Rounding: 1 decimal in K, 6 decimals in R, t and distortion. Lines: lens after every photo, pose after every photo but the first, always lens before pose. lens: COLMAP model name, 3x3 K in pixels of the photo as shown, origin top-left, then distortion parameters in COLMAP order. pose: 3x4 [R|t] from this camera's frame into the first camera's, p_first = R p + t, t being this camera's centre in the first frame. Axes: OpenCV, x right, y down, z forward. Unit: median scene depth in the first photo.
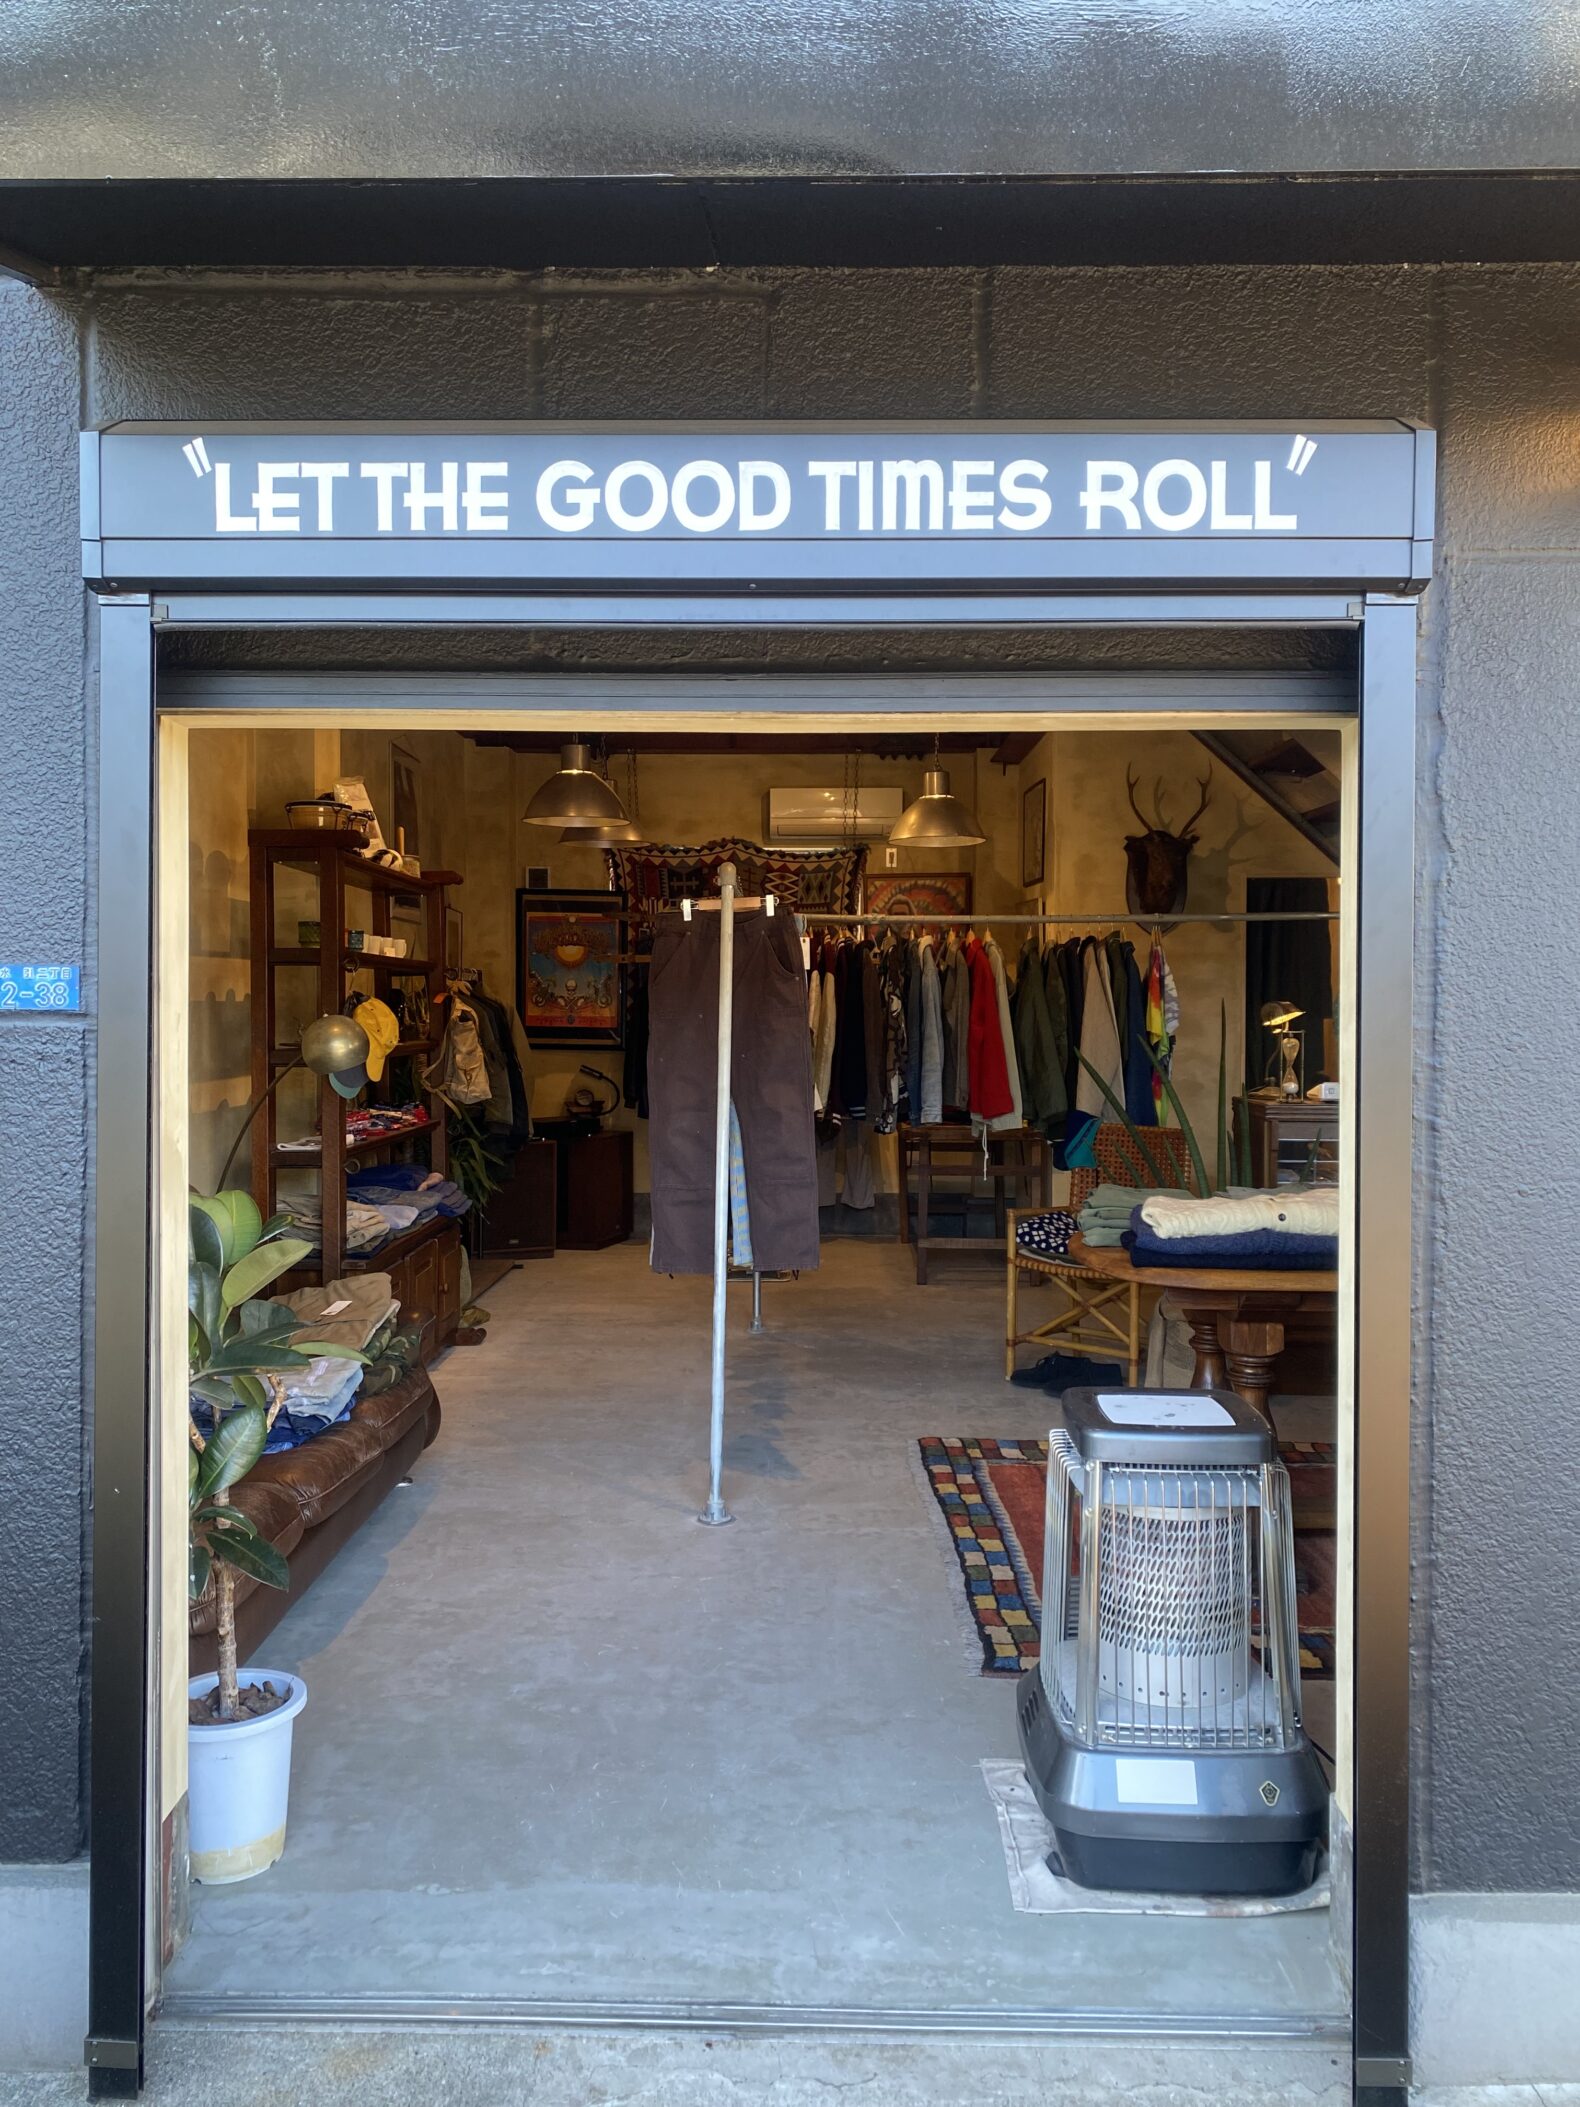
lens RADIAL K [[1593.1, 0, 784.6], [0, 1593.1, 1025.2], [0, 0, 1]] dist [0.049615, -0.052412]
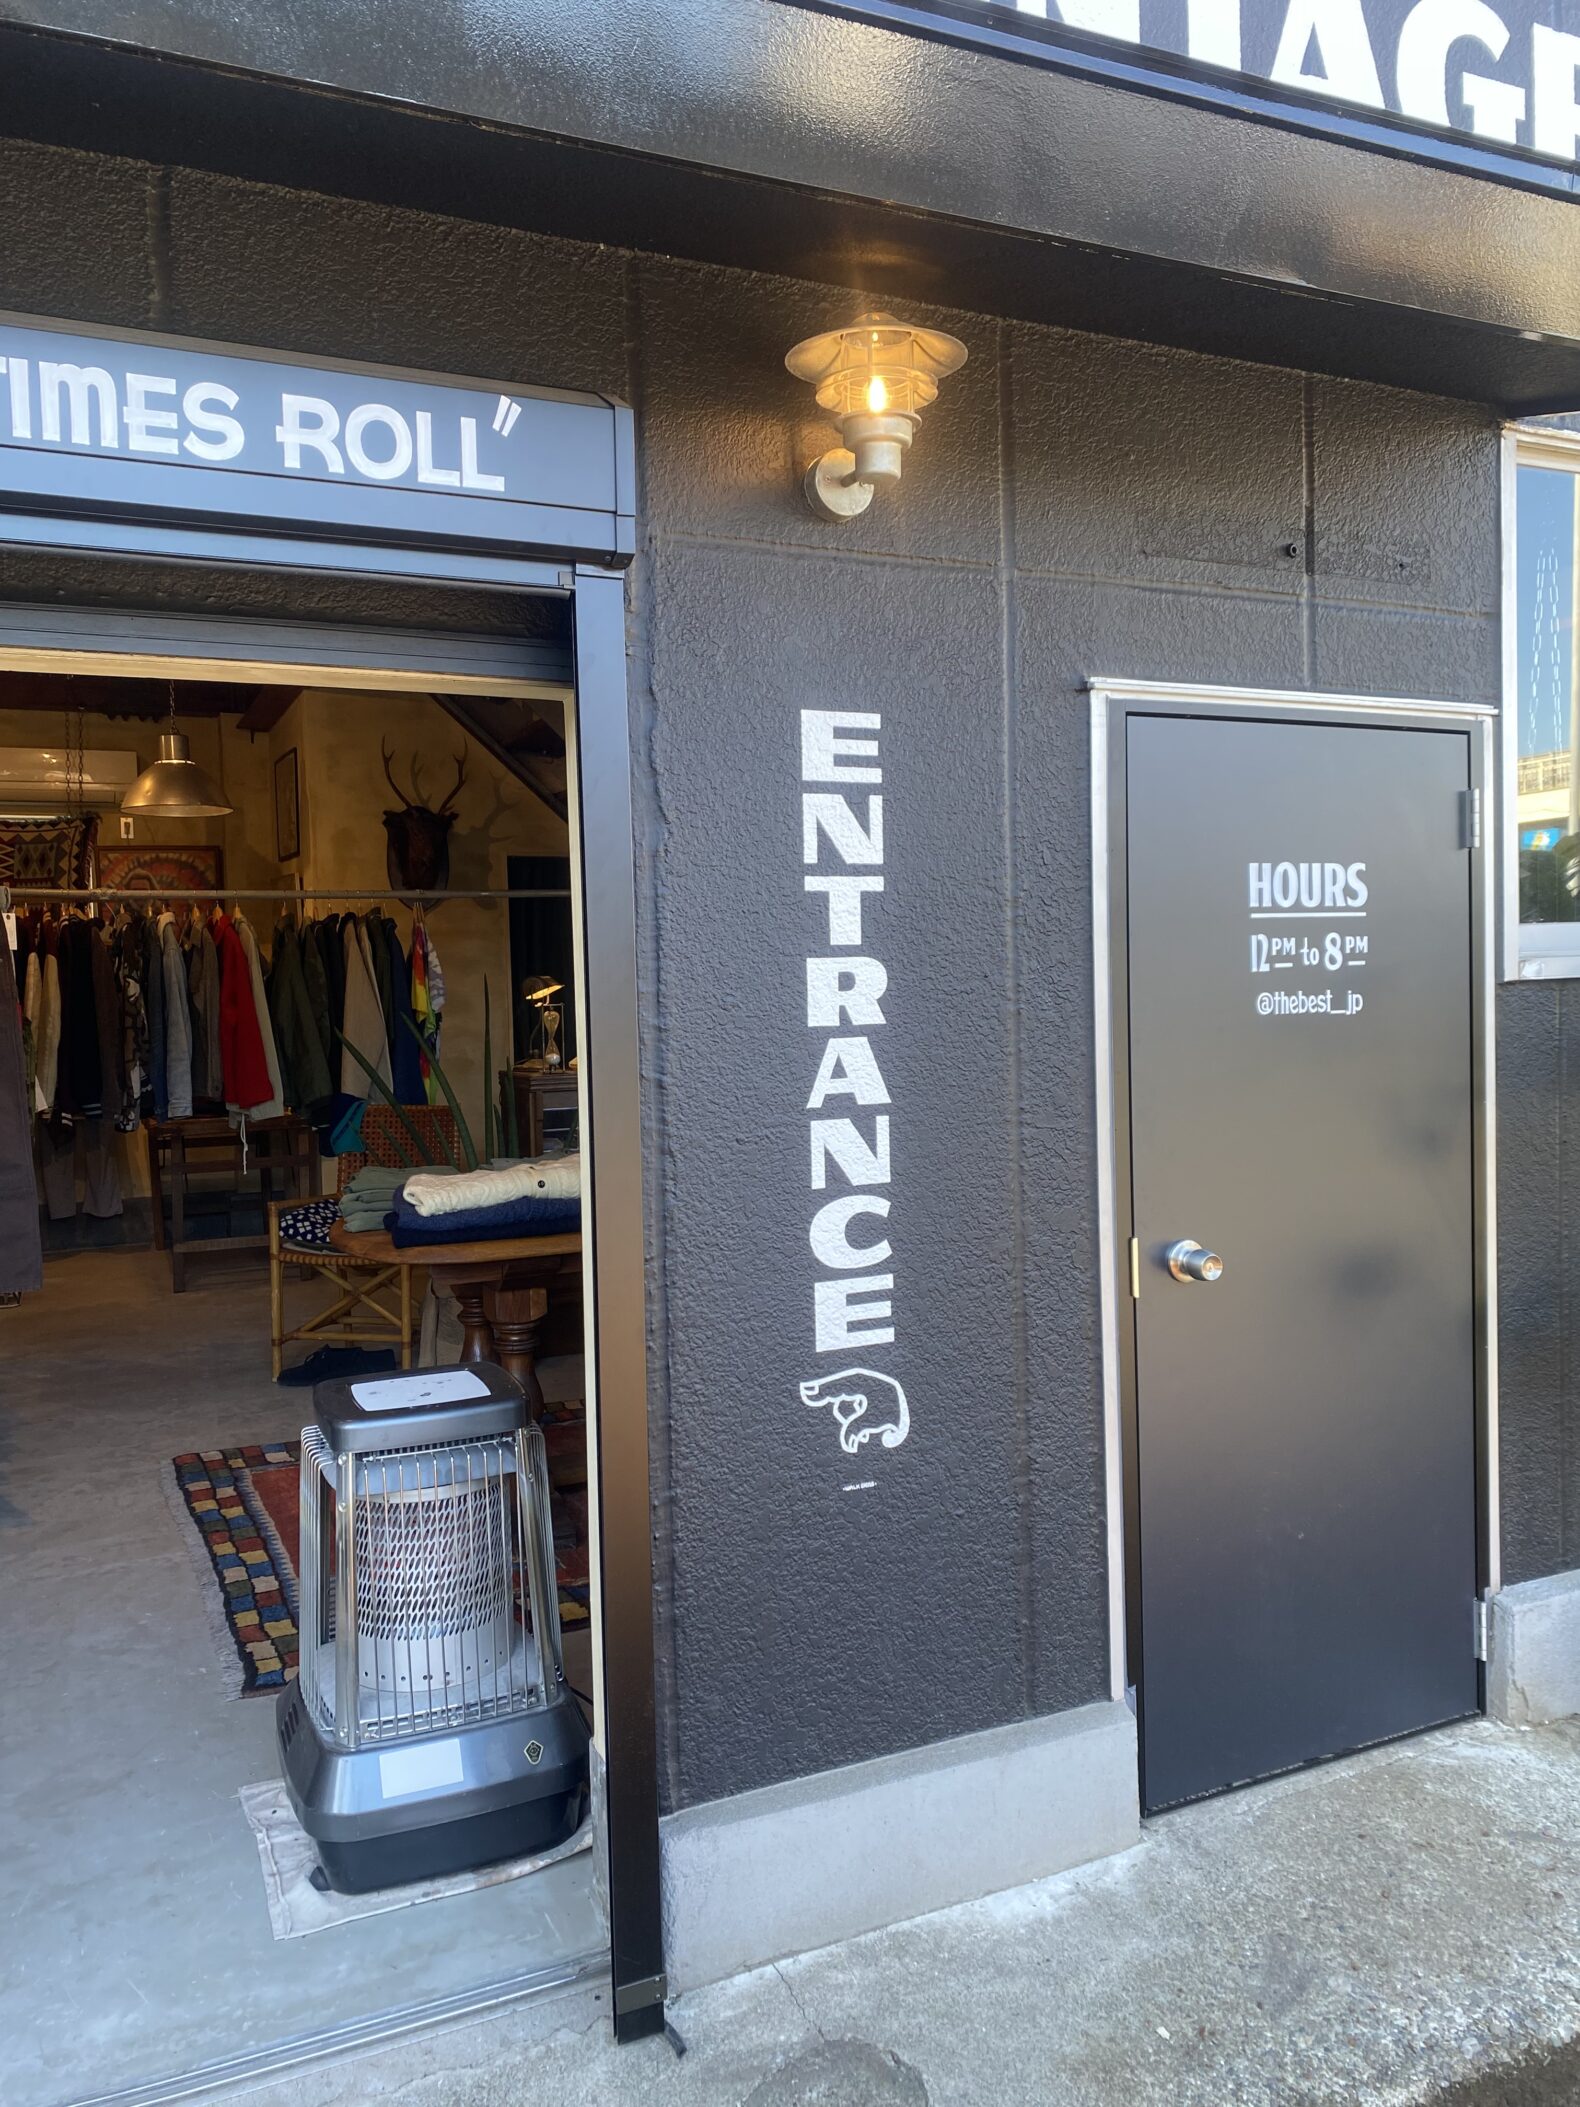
lens RADIAL K [[1593.1, 0, 800.2], [0, 1593.1, 1034.6], [0, 0, 1]] dist [0.049615, -0.052412]
pose [[0.898971, -0.040706, 0.436113, 0.032959], [0.032747, 0.999132, 0.025756, 0.005849], [-0.436783, -0.008872, 0.899523, 0.022537]]
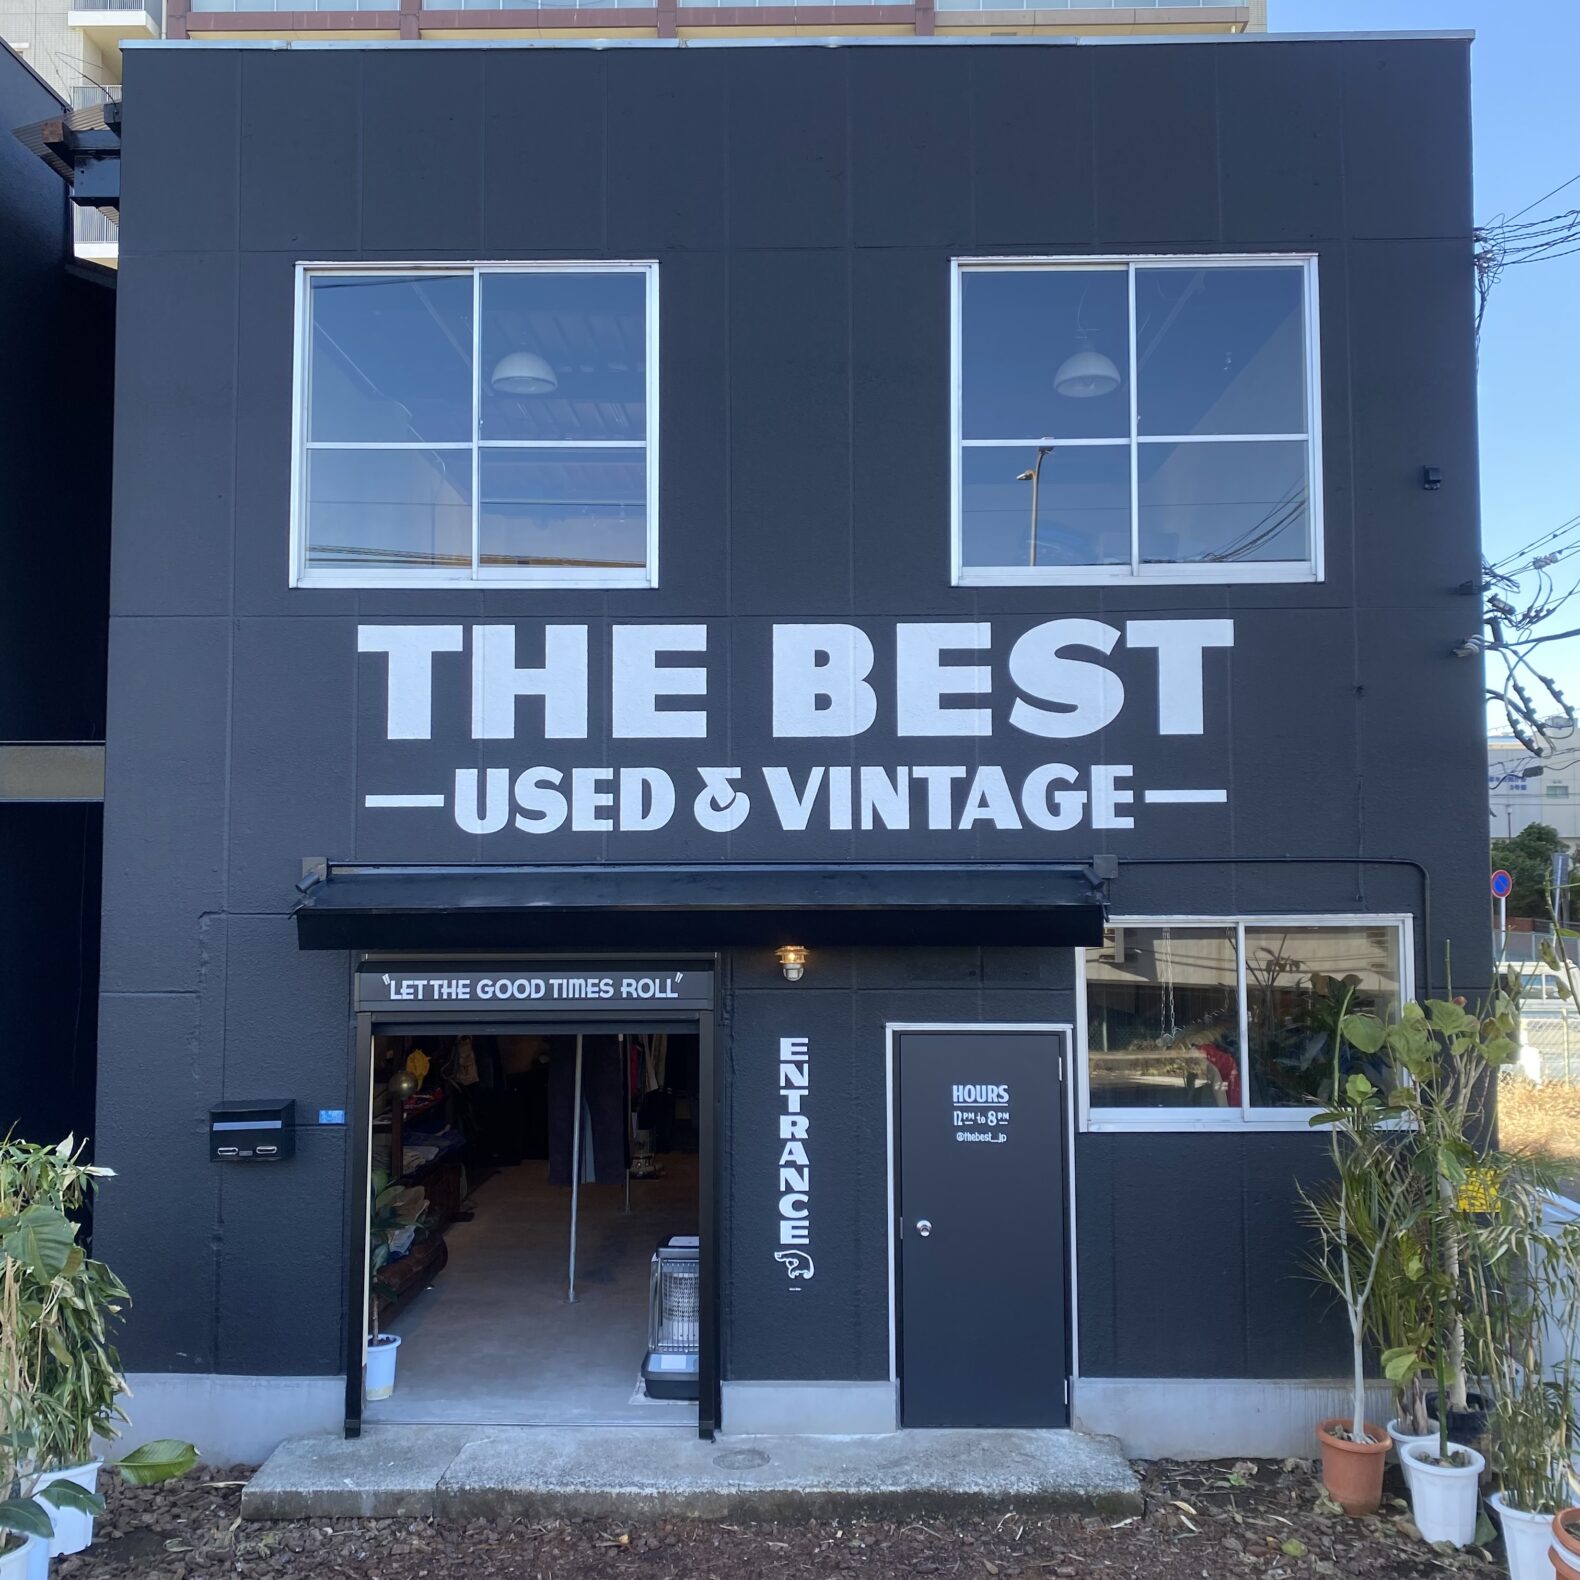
lens RADIAL K [[1581.7, 0, 794.9], [0, 1581.7, 743.9], [0, 0, 1]] dist [0.023690, 0.000000]
pose [[0.999984, -0.005469, -0.001165, 0.548785], [0.005332, 0.995349, -0.096182, -0.494656], [0.001685, 0.096175, 0.995363, -2.529767]]
